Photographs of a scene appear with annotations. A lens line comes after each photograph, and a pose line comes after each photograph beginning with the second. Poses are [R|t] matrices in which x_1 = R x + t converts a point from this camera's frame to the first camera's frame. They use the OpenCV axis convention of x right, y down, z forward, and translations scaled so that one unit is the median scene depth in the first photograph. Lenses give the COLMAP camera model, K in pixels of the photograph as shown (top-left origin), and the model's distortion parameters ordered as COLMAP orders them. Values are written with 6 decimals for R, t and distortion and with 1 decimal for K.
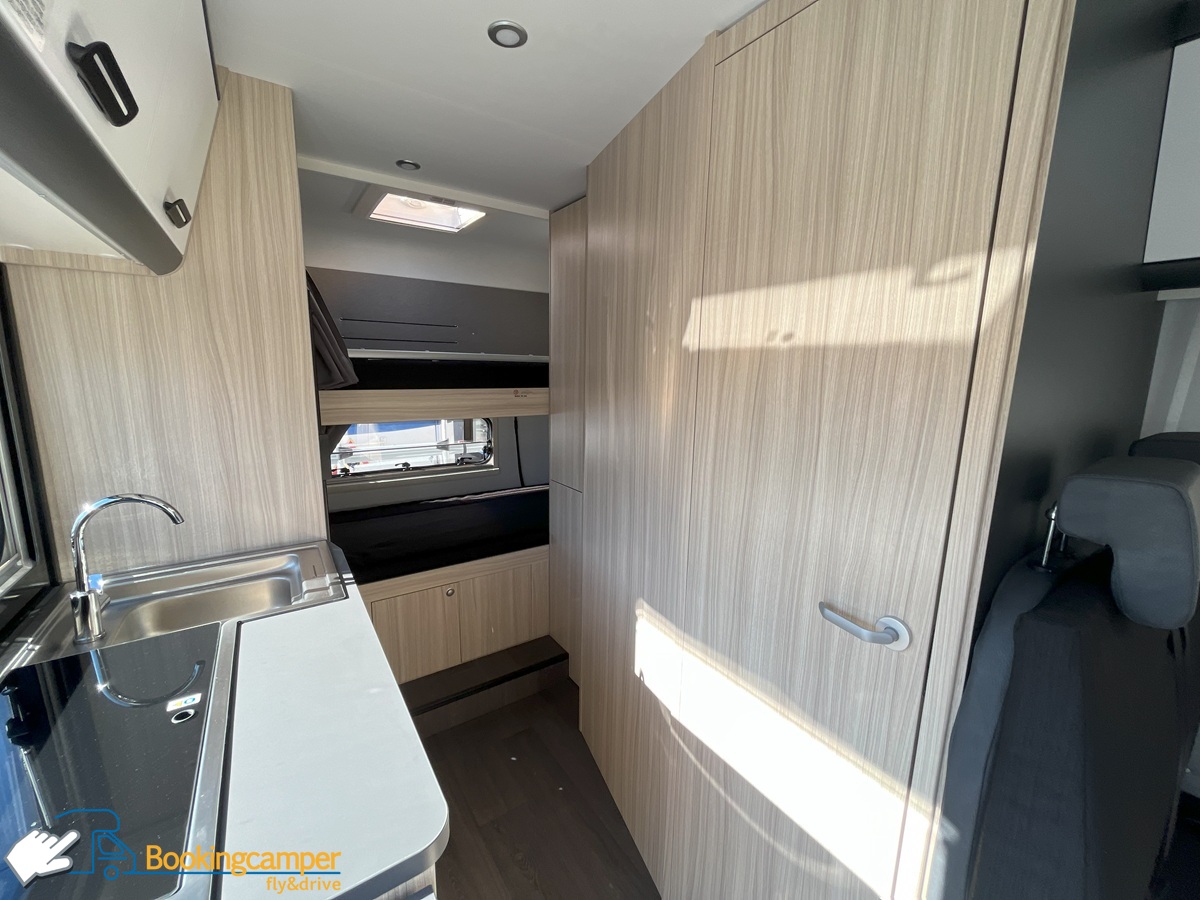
lens RADIAL K [[481.1, 0, 599.3], [0, 481.1, 446.8], [0, 0, 1]] dist [-0.002160, -0.000363]
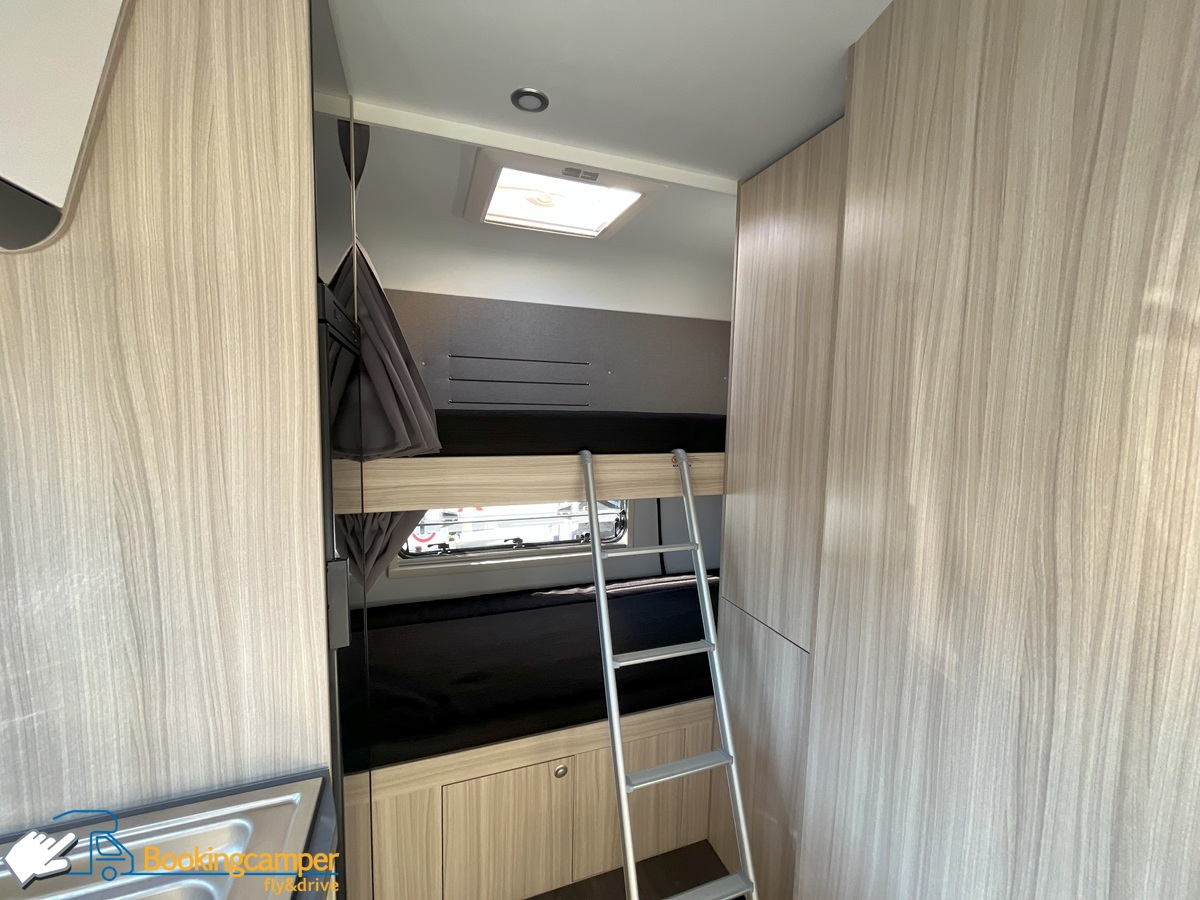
lens RADIAL K [[481.1, 0, 606.4], [0, 481.1, 449.4], [0, 0, 1]] dist [-0.002160, -0.000363]
pose [[0.971609, 0.027634, -0.234974, -0.182738], [-0.045813, 0.996333, -0.072259, -0.125843], [0.232116, 0.080972, 0.969312, 0.580610]]
